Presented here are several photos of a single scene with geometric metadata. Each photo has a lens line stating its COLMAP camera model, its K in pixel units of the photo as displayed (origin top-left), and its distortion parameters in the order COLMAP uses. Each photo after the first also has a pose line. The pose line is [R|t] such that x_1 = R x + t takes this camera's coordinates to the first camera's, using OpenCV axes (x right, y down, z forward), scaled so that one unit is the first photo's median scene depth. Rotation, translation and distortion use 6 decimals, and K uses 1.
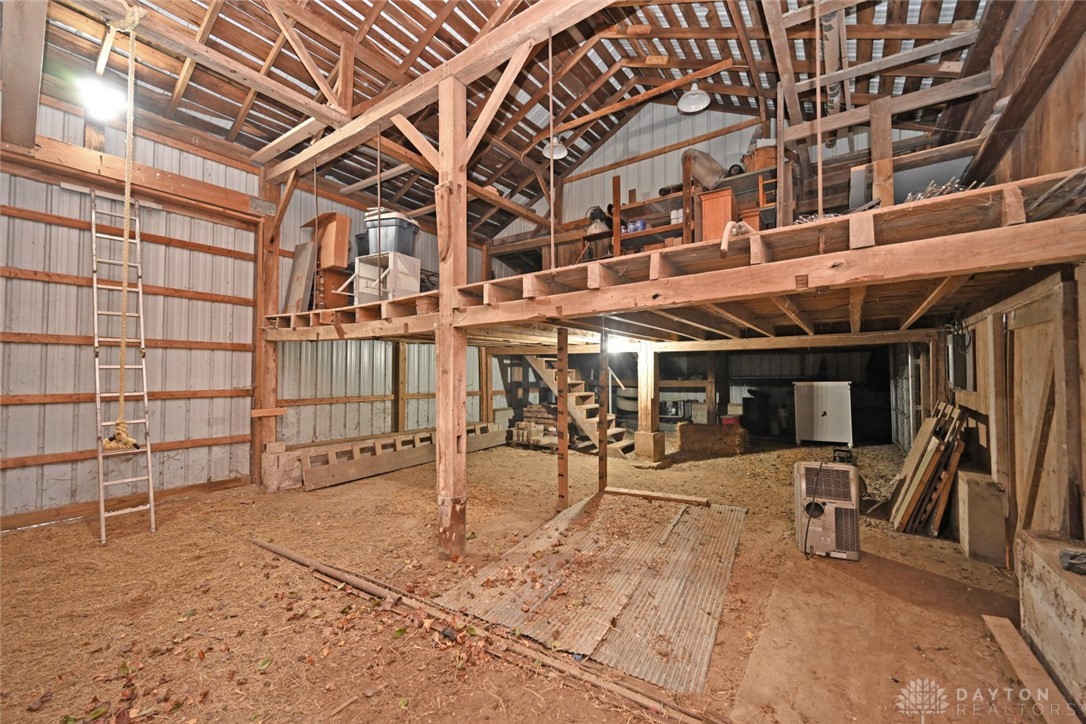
lens RADIAL K [[433.2, 0, 547.8], [0, 433.2, 361.8], [0, 0, 1]] dist [-0.000713, 0.000057]
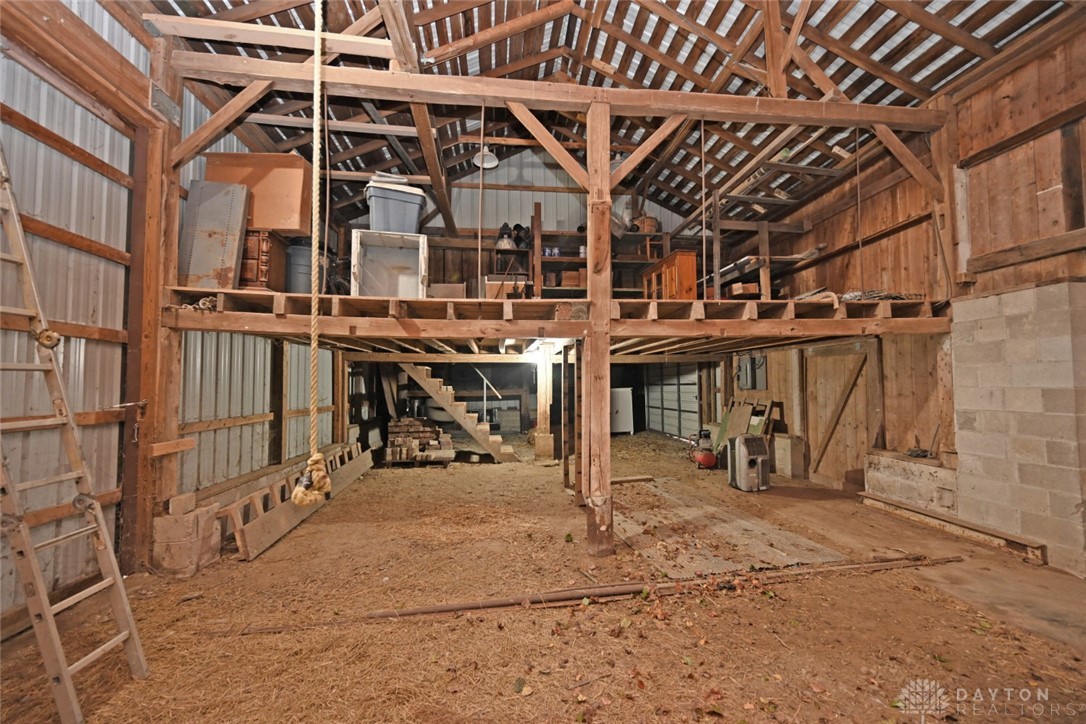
lens RADIAL K [[446.4, 0, 538.2], [0, 446.4, 366.6], [0, 0, 1]] dist [-0.002142, -0.000006]
pose [[0.732029, 0.021064, 0.680948, -0.757349], [-0.009510, 0.999740, -0.020703, 0.013919], [-0.681207, 0.008679, 0.732039, 0.214420]]
